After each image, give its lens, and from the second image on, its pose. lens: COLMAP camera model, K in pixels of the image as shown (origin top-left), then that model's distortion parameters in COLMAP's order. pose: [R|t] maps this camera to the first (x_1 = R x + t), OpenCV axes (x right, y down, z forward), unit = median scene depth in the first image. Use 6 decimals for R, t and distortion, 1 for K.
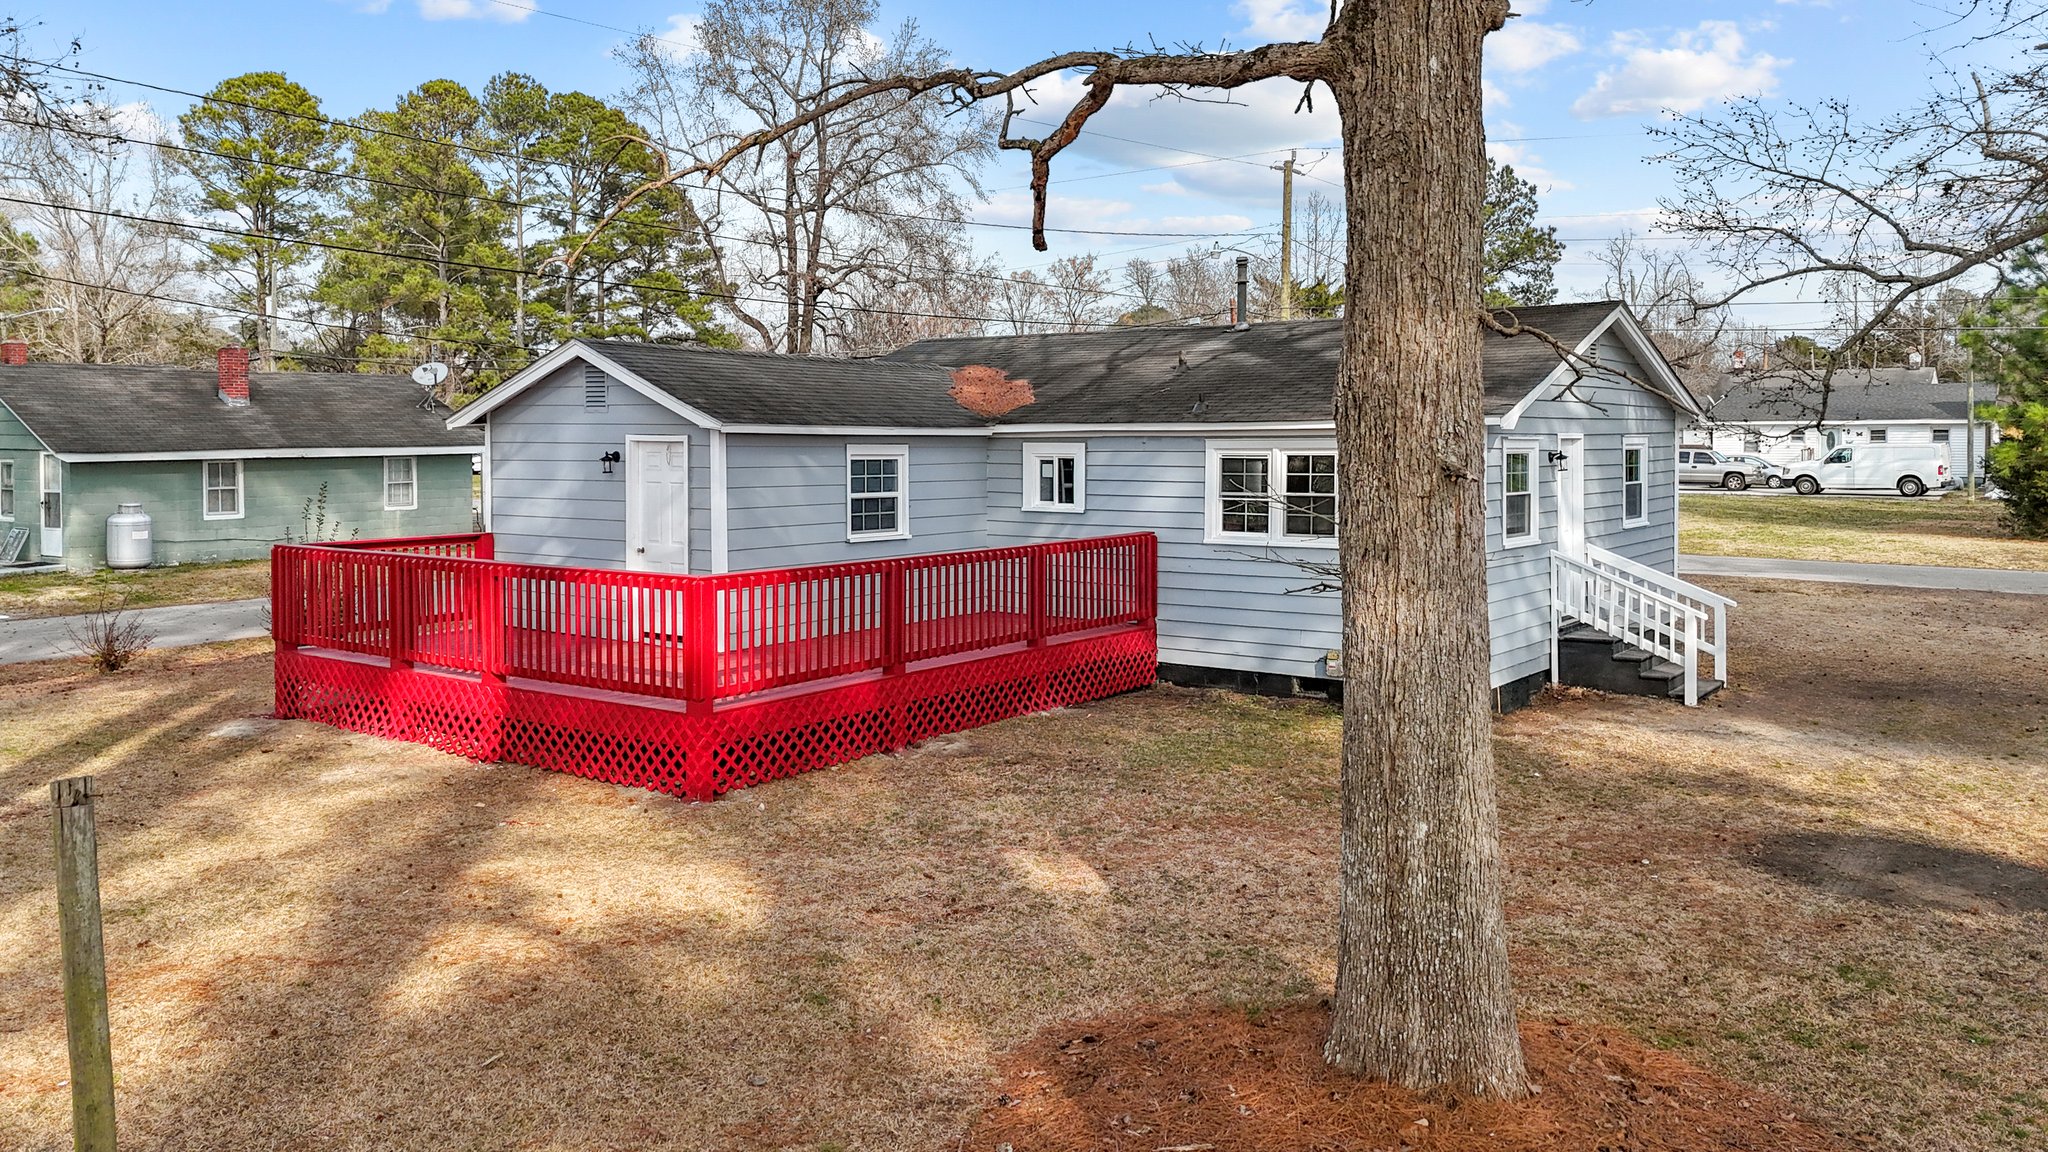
lens RADIAL K [[1497.0, 0, 1024.0], [0, 1497.0, 576.0], [0, 0, 1]] dist [0.110812, -0.129416]
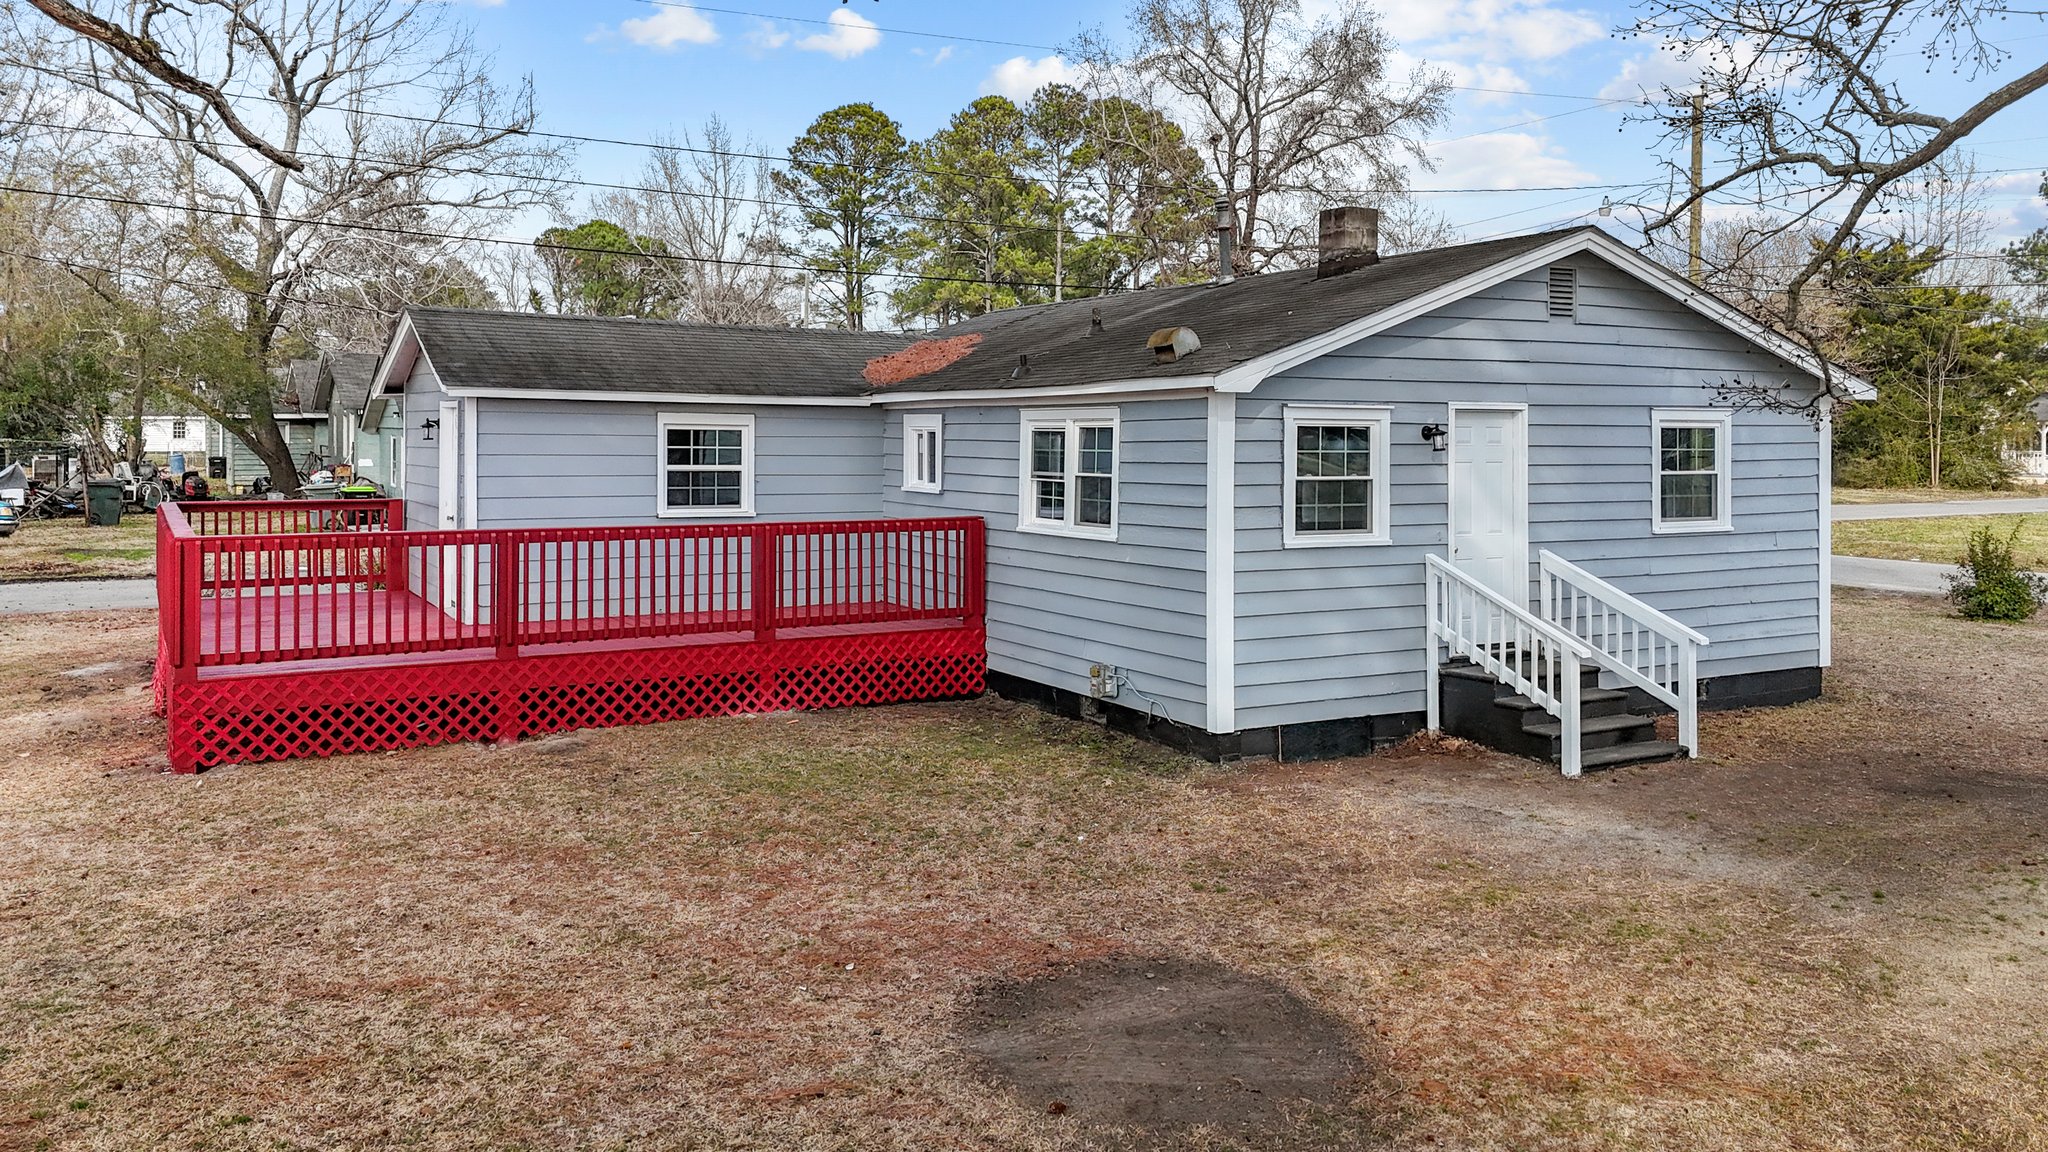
lens RADIAL K [[1516.0, 0, 1024.0], [0, 1516.0, 576.0], [0, 0, 1]] dist [0.084208, -0.087134]
pose [[0.919966, 0.044252, -0.389491, 0.444238], [-0.044483, 0.998975, 0.008431, -0.004017], [0.389465, 0.009569, 0.920991, 0.206901]]
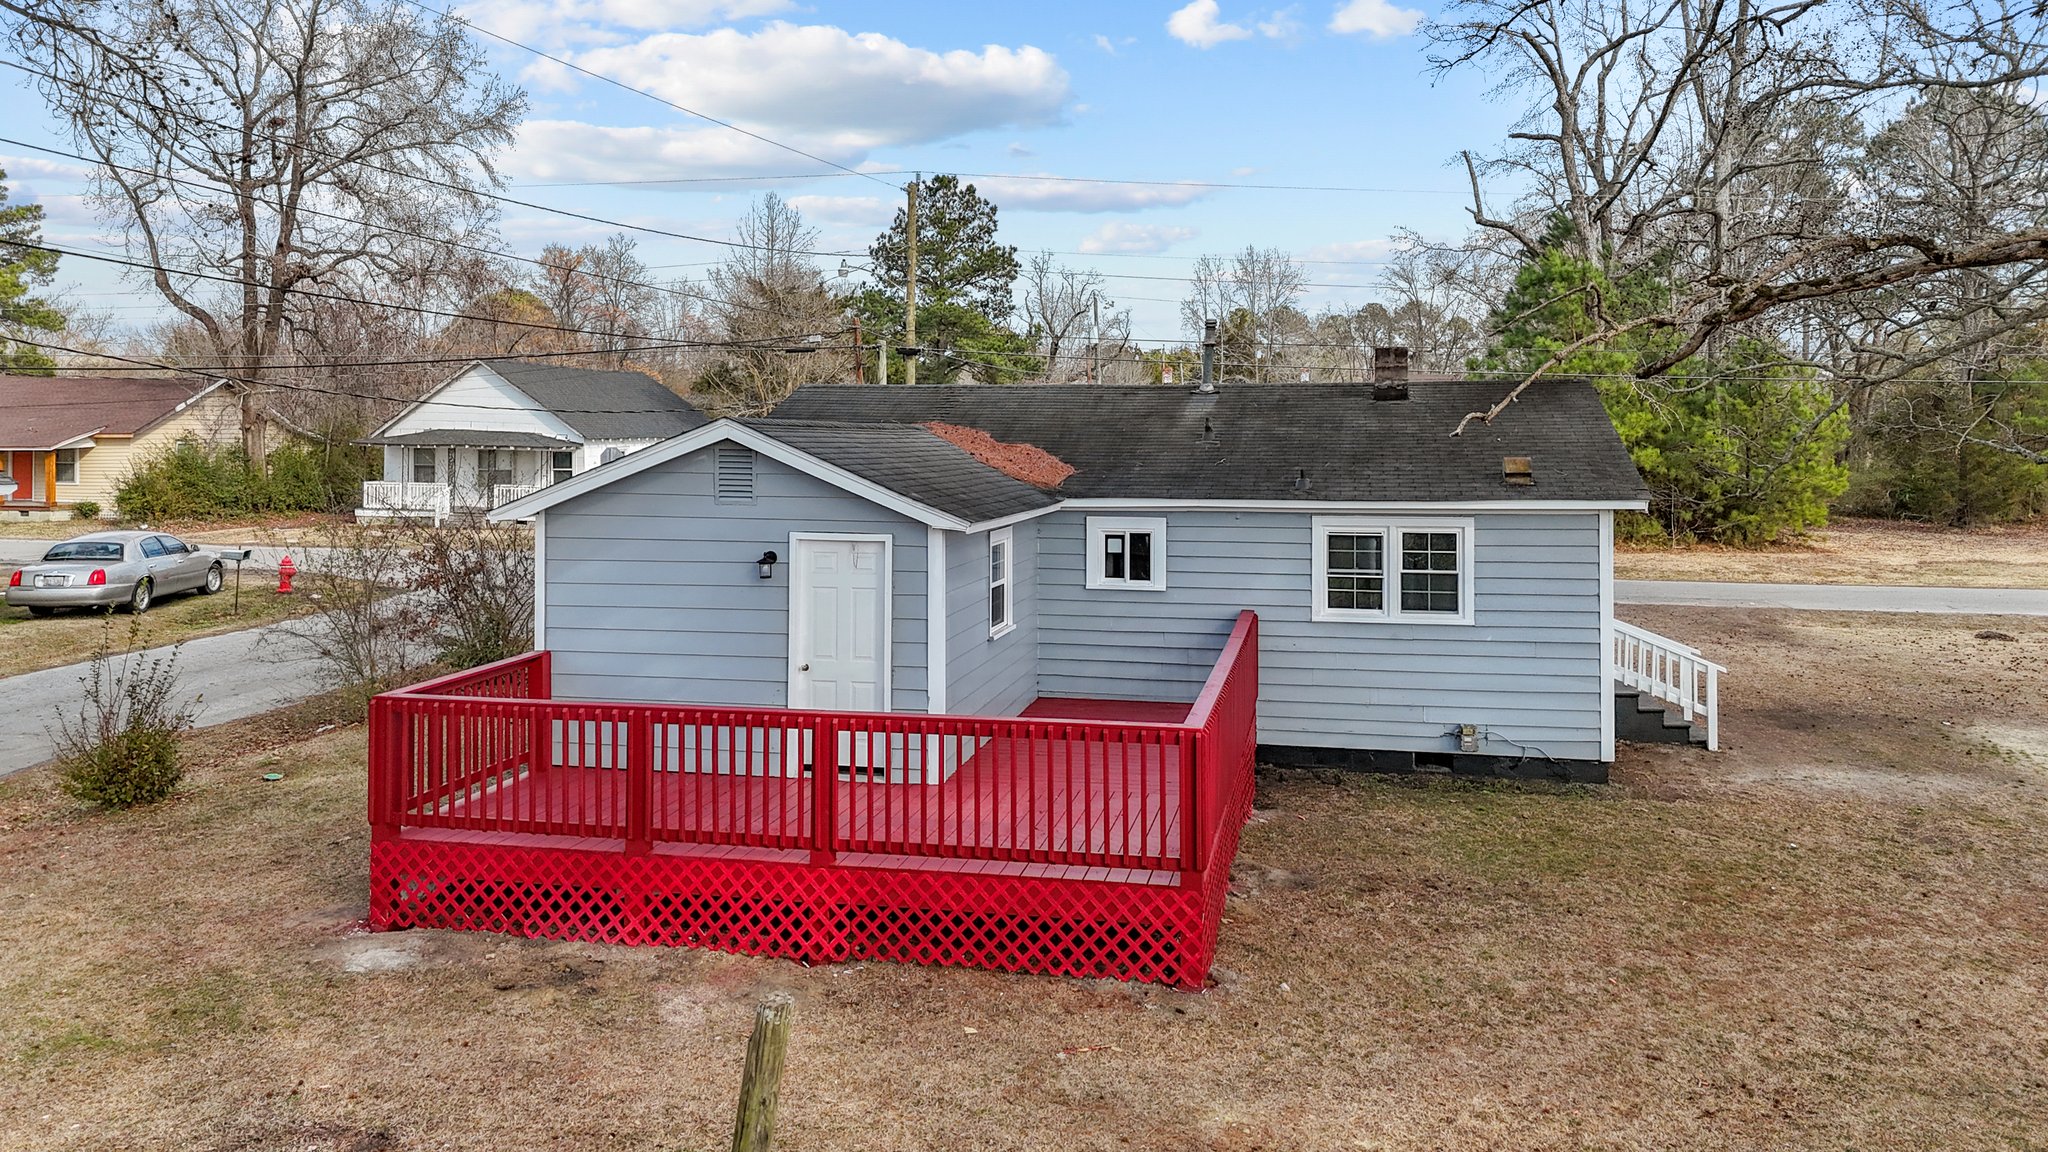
lens RADIAL K [[1516.0, 0, 1024.0], [0, 1516.0, 576.0], [0, 0, 1]] dist [0.084208, -0.087134]
pose [[0.916799, -0.035679, 0.397752, -0.435777], [0.034405, 0.999354, 0.010341, -0.066439], [-0.397865, 0.004204, 0.917435, 0.156776]]
